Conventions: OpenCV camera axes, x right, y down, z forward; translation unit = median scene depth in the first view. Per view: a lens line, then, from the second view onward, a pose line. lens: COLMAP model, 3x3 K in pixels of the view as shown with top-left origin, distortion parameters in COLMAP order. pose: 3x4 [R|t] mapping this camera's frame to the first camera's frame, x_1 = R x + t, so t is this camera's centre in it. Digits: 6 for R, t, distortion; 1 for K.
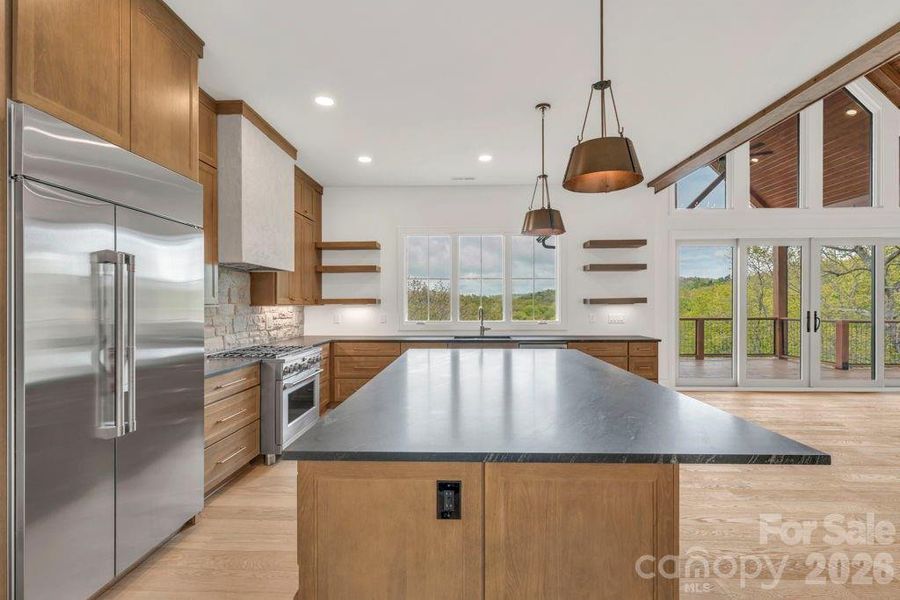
lens RADIAL K [[411.0, 0, 453.3], [0, 411.0, 304.2], [0, 0, 1]] dist [-0.000478, 0.000303]
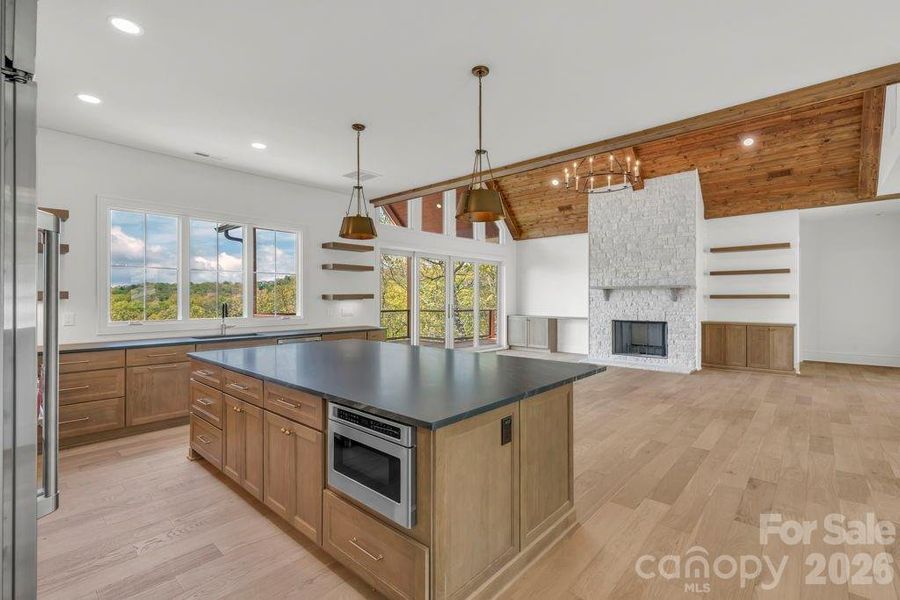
lens RADIAL K [[405.7, 0, 450.8], [0, 405.7, 297.3], [0, 0, 1]] dist [-0.000242, 0.000059]
pose [[0.644433, 0.003182, 0.764654, -0.320298], [0.002005, 0.999981, -0.005851, 0.000969], [-0.764658, 0.005303, 0.644414, 0.052905]]
